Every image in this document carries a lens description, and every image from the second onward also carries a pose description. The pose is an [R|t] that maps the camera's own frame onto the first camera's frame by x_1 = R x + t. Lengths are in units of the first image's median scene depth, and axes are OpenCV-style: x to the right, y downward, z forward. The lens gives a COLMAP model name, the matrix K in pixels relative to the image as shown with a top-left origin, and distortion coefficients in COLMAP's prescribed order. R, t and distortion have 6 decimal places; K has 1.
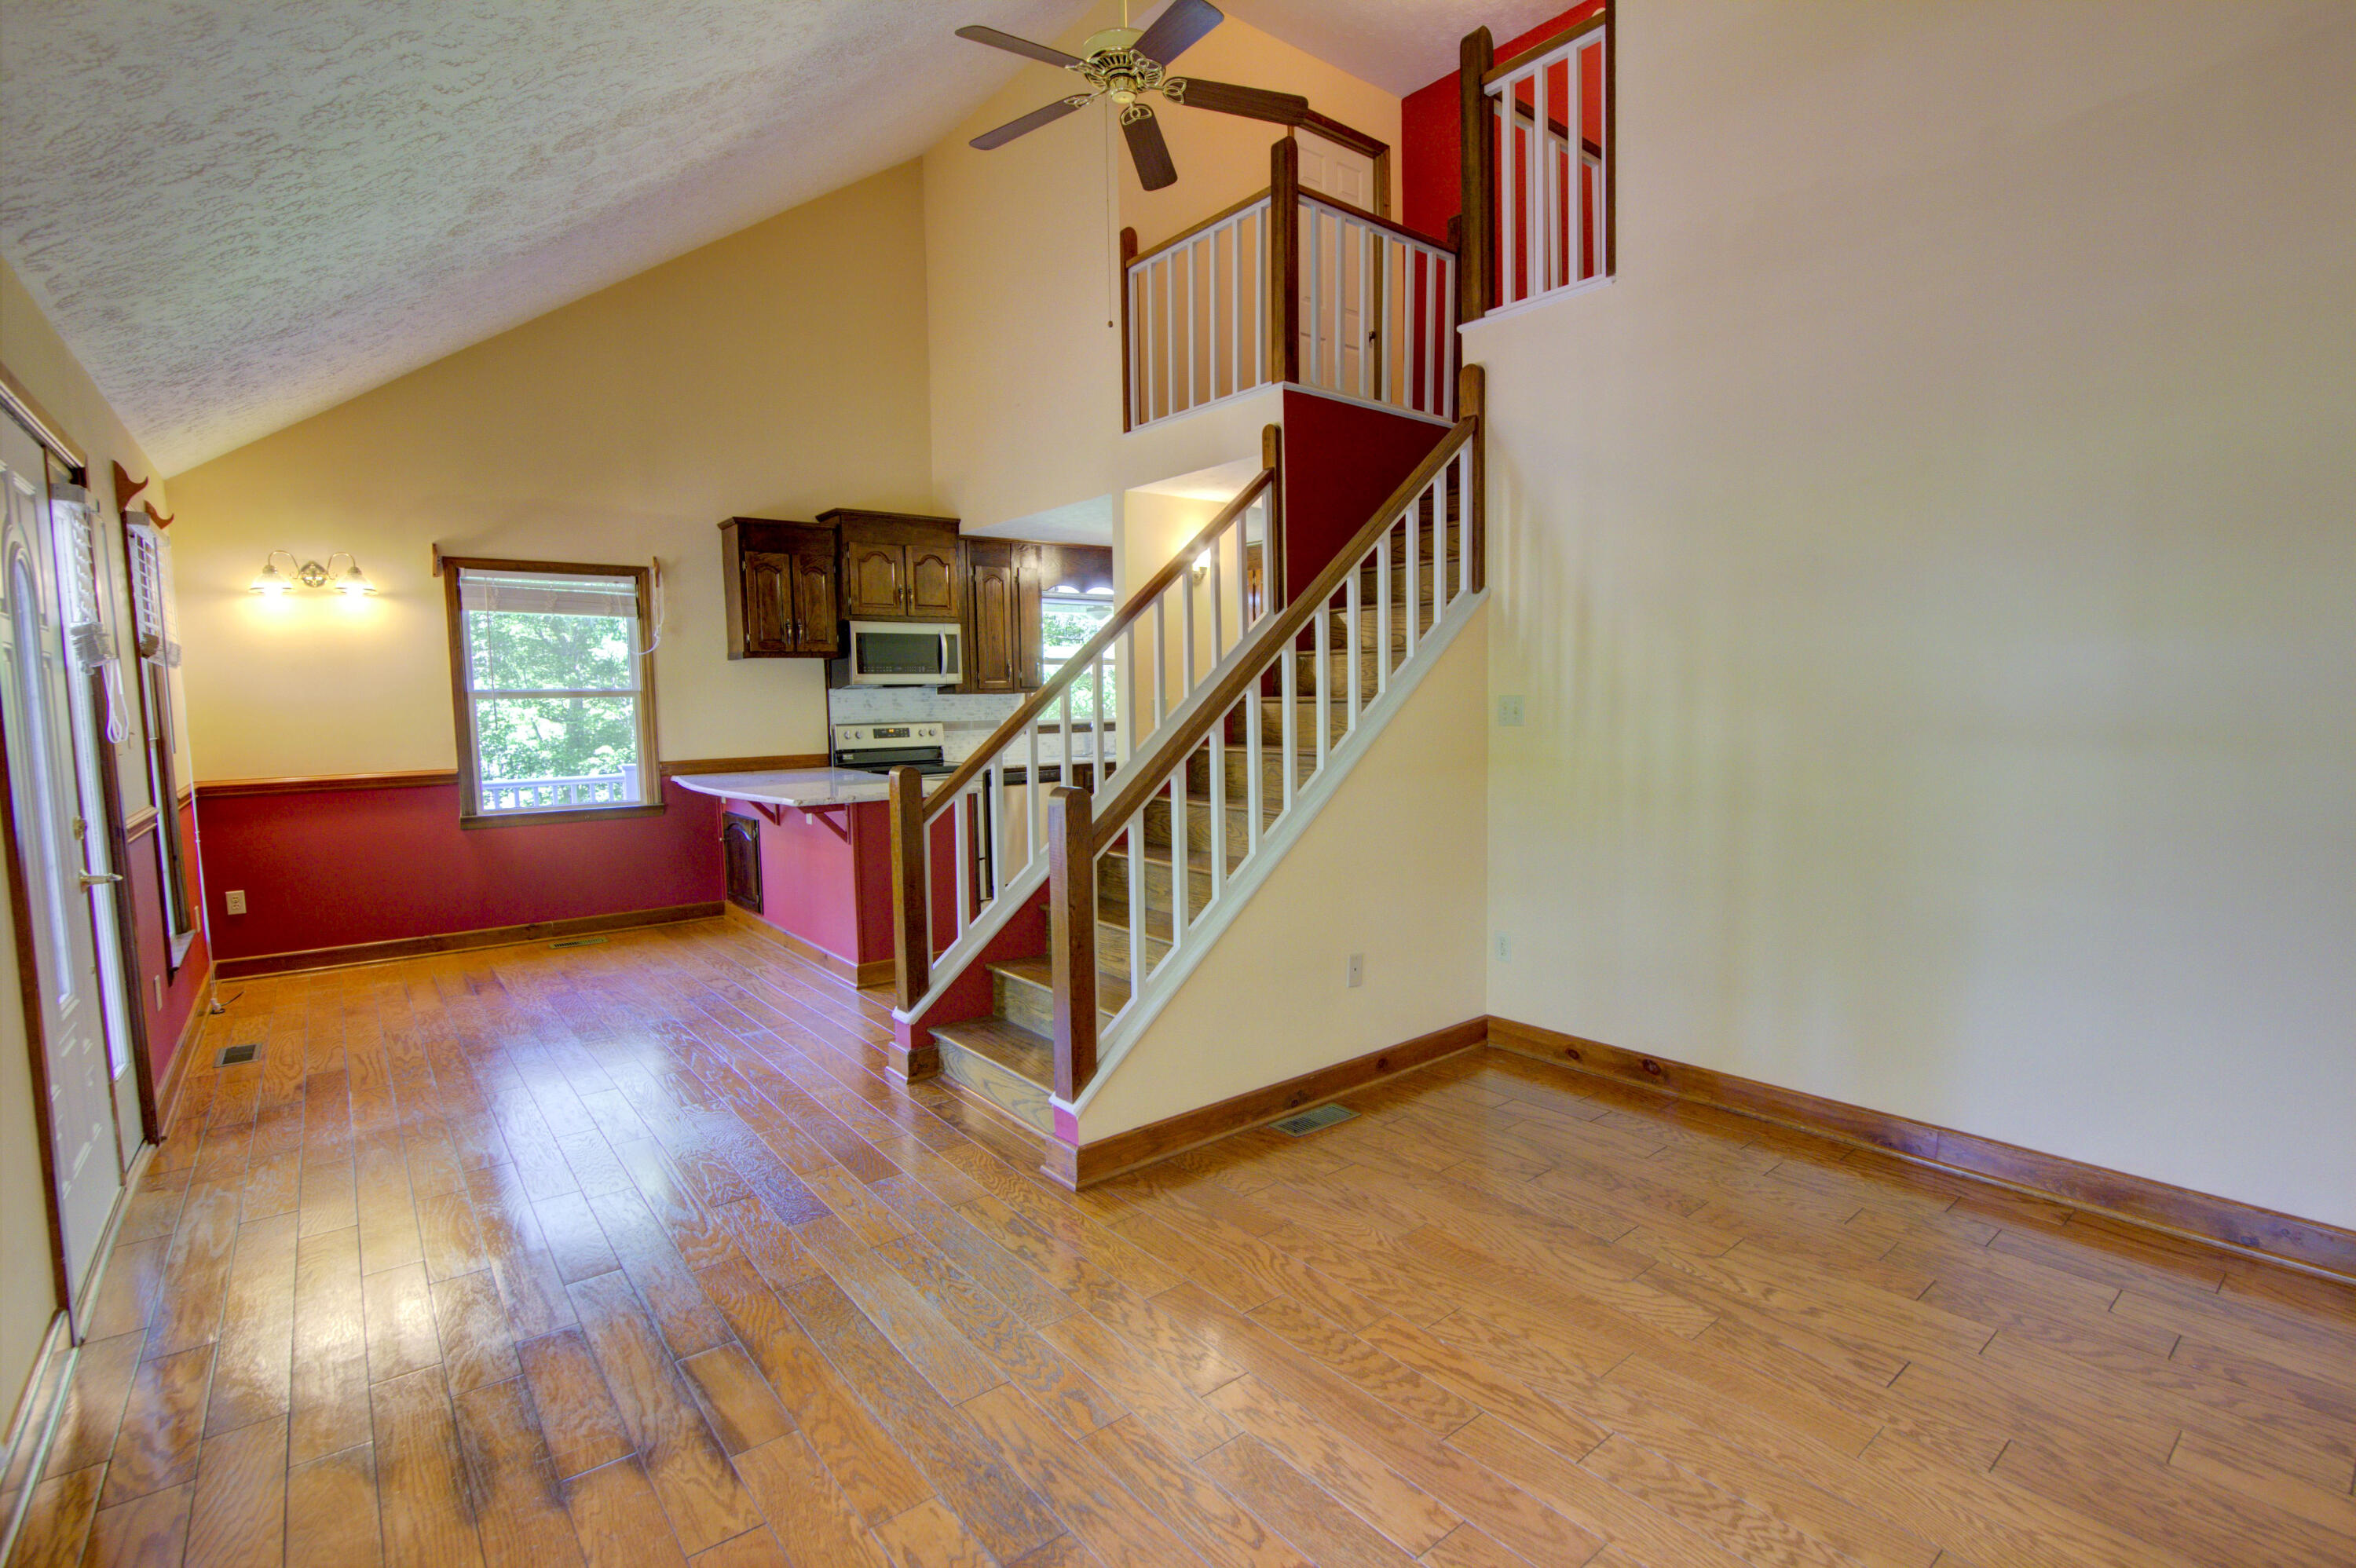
lens RADIAL K [[1099.8, 0, 1201.6], [0, 1099.8, 796.9], [0, 0, 1]] dist [-0.036728, 0.005809]
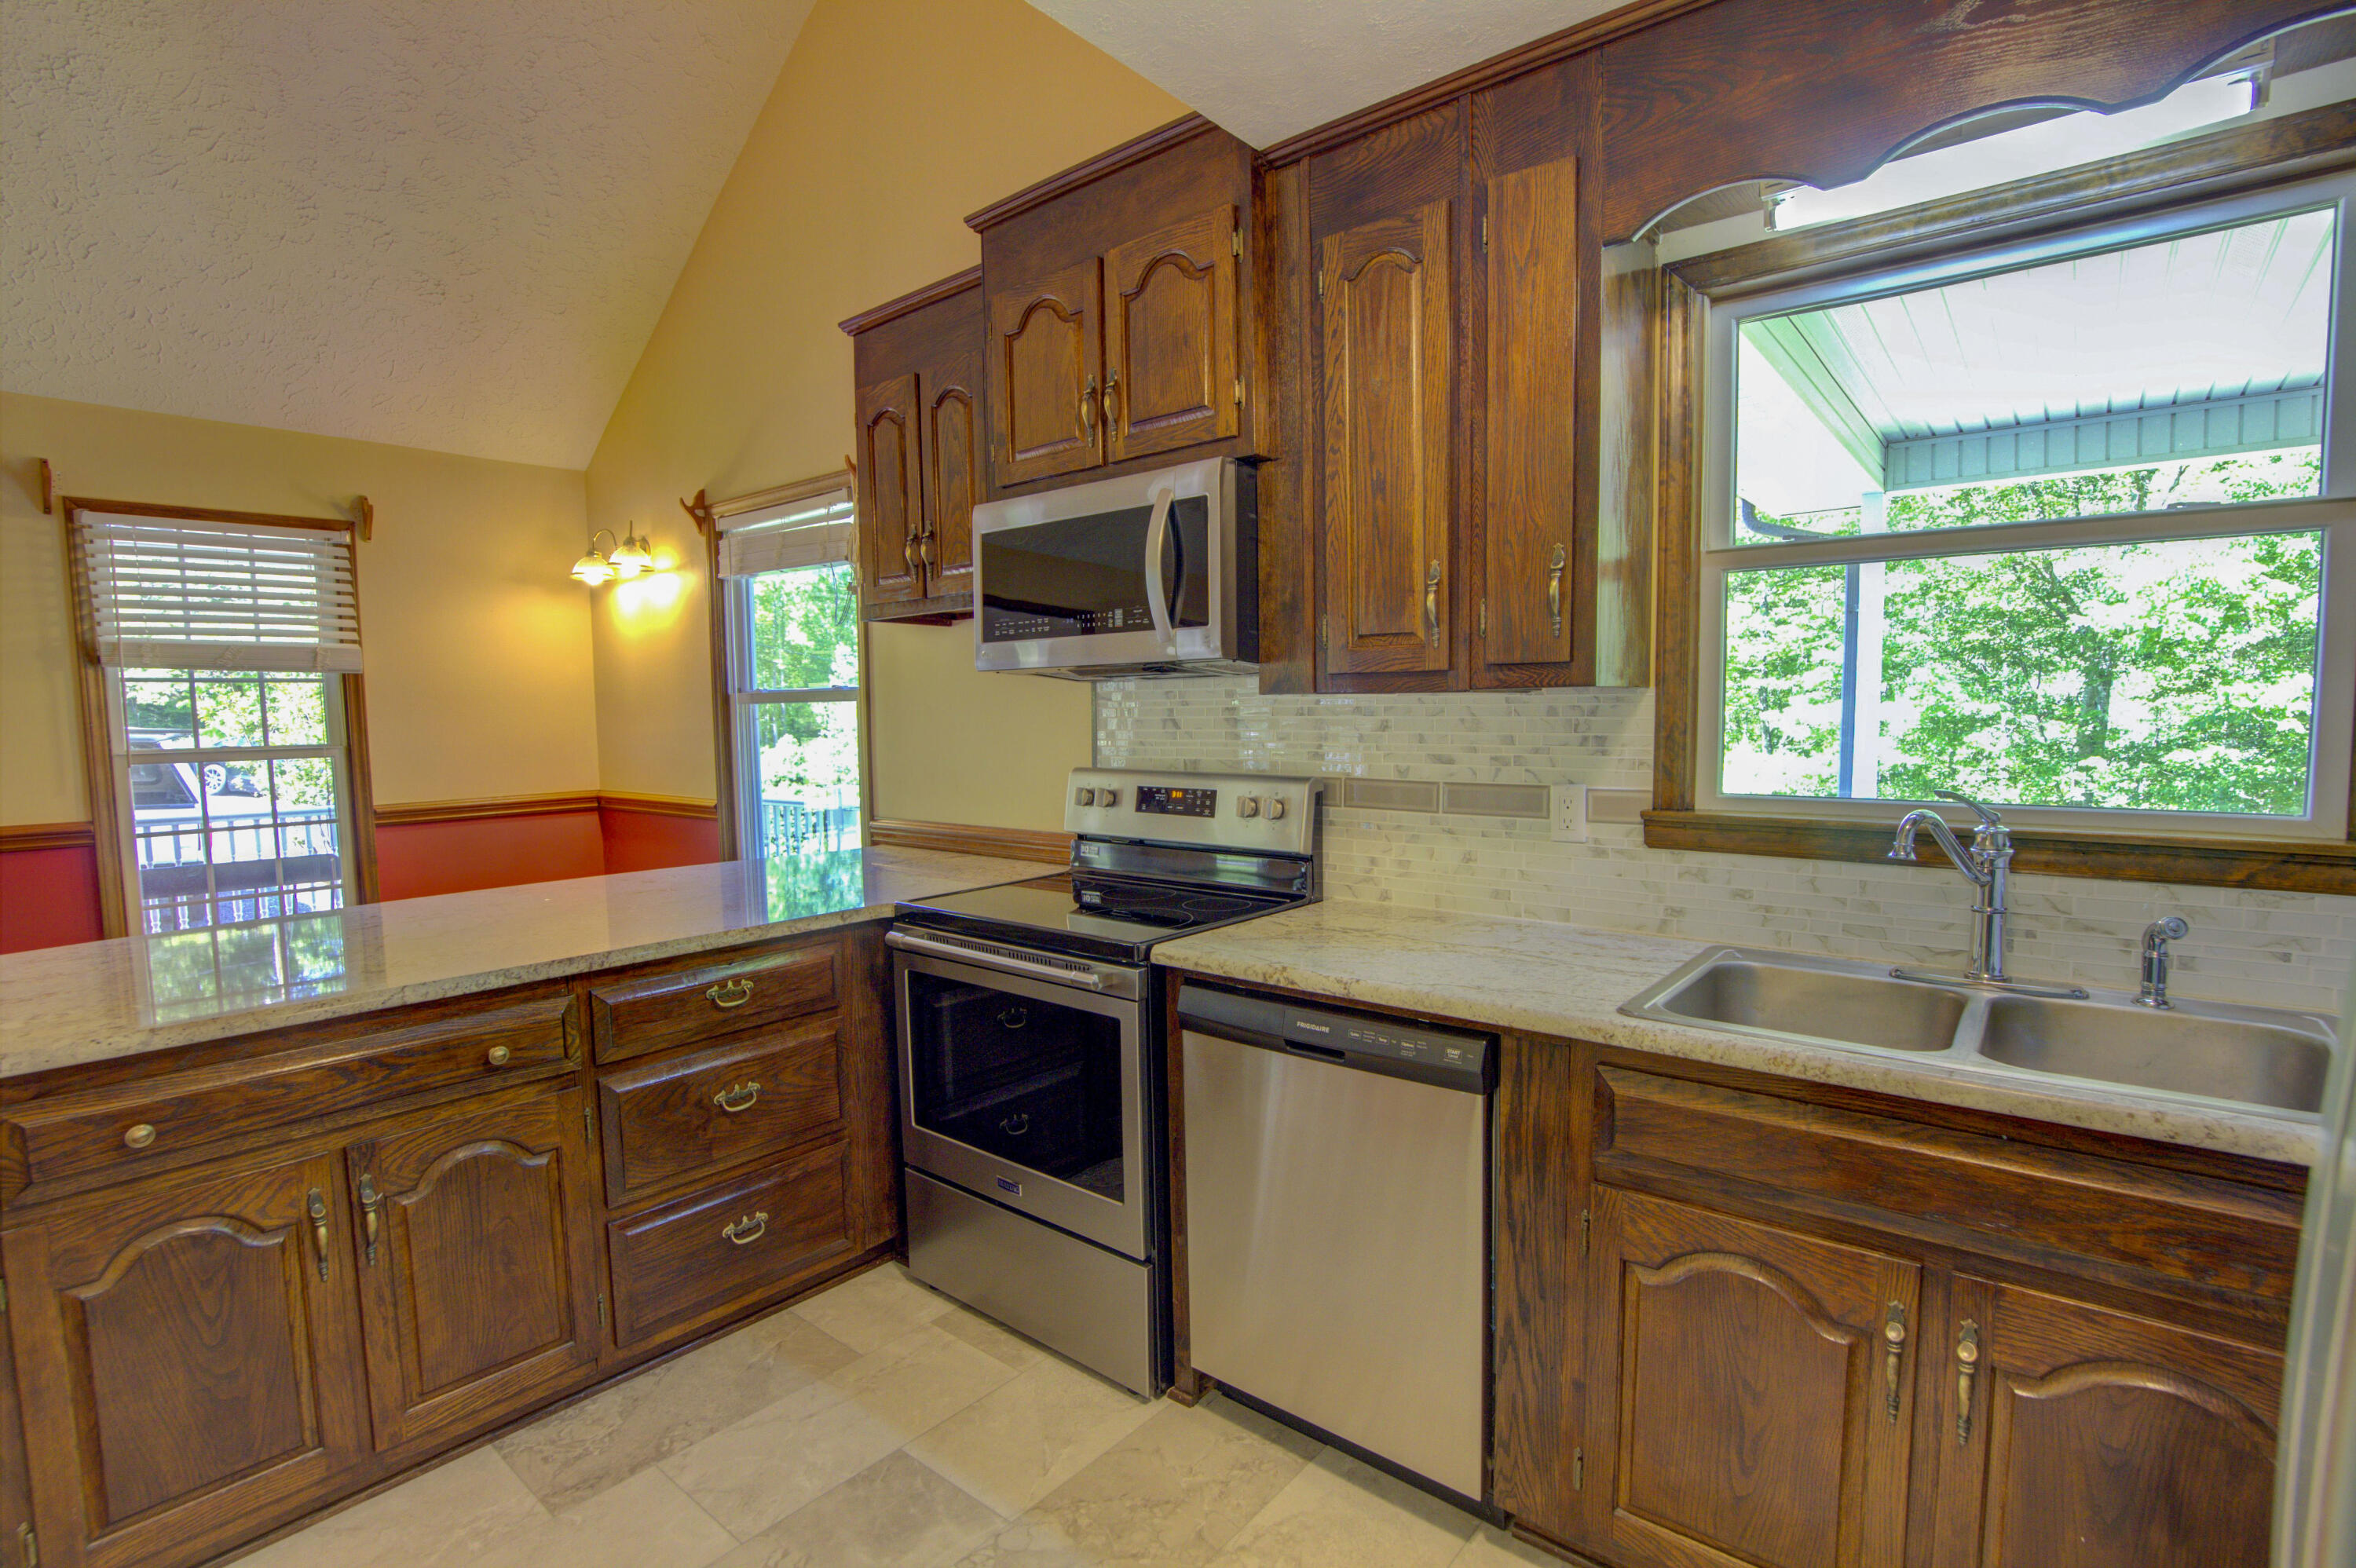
lens RADIAL K [[1099.8, 0, 1201.6], [0, 1099.8, 796.9], [0, 0, 1]] dist [-0.036728, 0.005809]
pose [[0.209039, 0.090021, -0.973755, 0.082877], [-0.081720, 0.993879, 0.074339, -0.098575], [0.974487, 0.064036, 0.215116, 1.049895]]
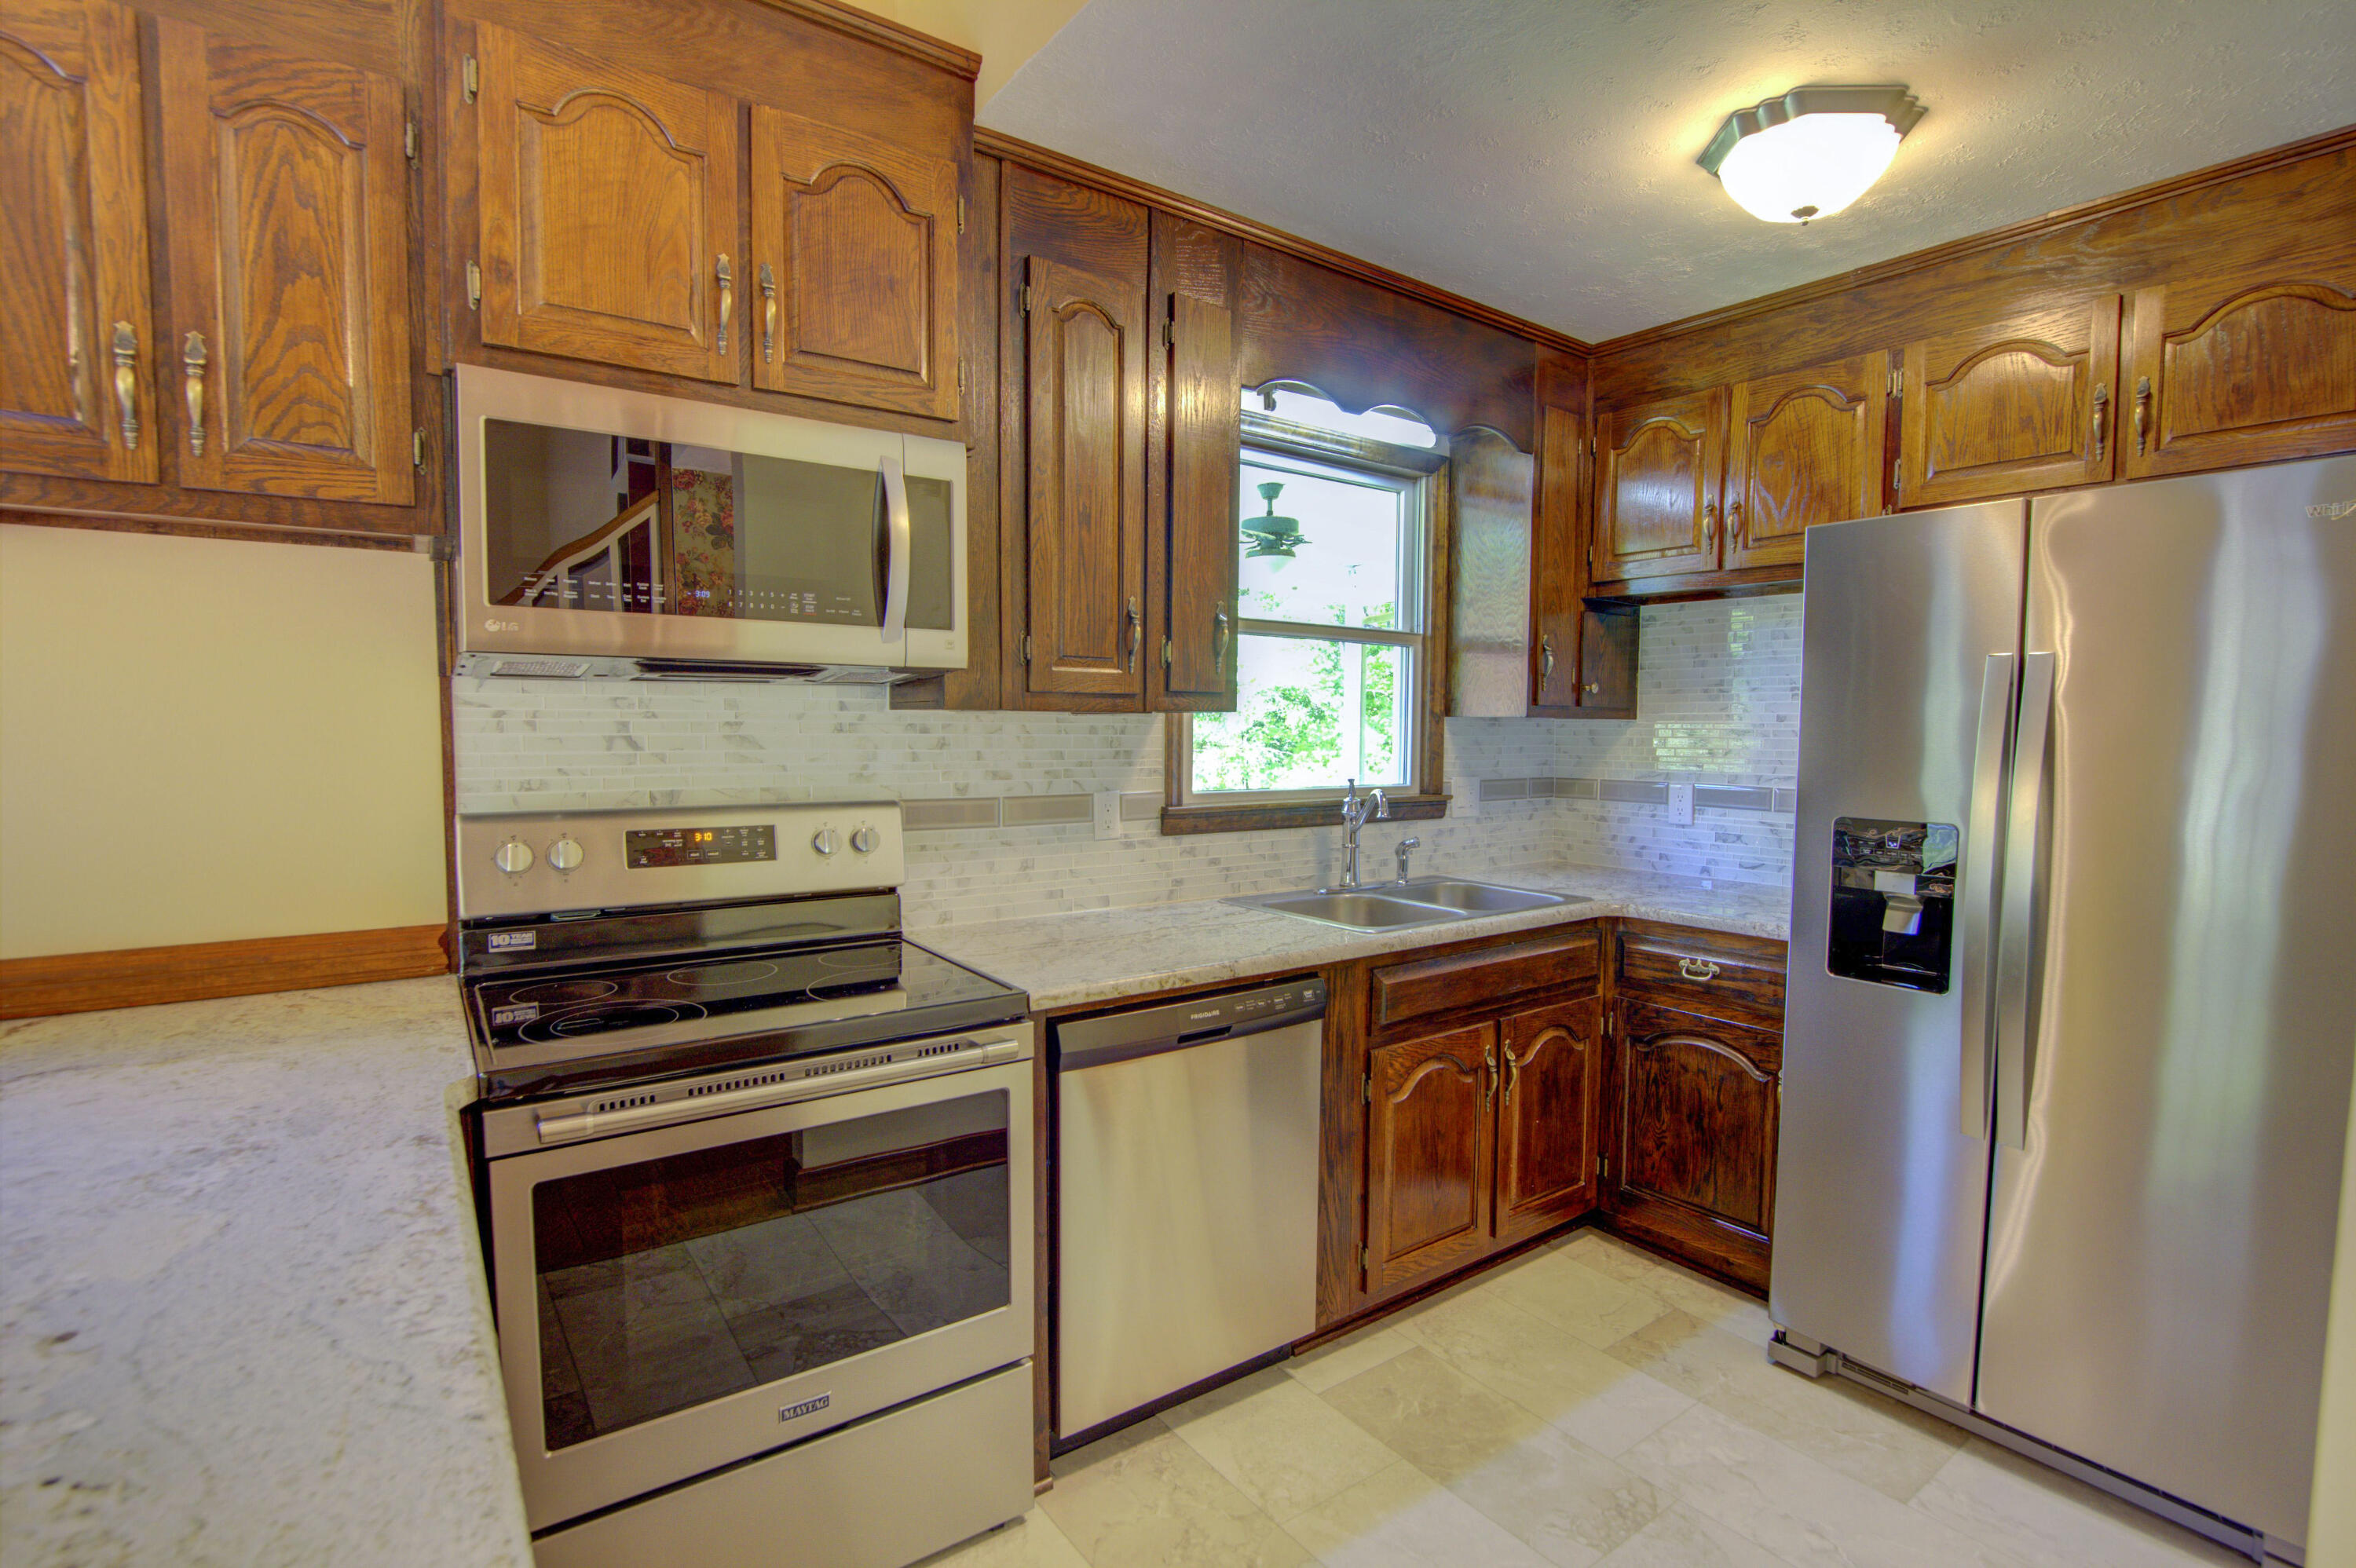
lens RADIAL K [[1099.8, 0, 1201.6], [0, 1099.8, 796.9], [0, 0, 1]] dist [-0.036728, 0.005809]
pose [[0.998745, 0.024949, -0.043421, -0.167695], [-0.026095, 0.999321, -0.026009, -0.075079], [0.042743, 0.027110, 0.998718, 0.830522]]
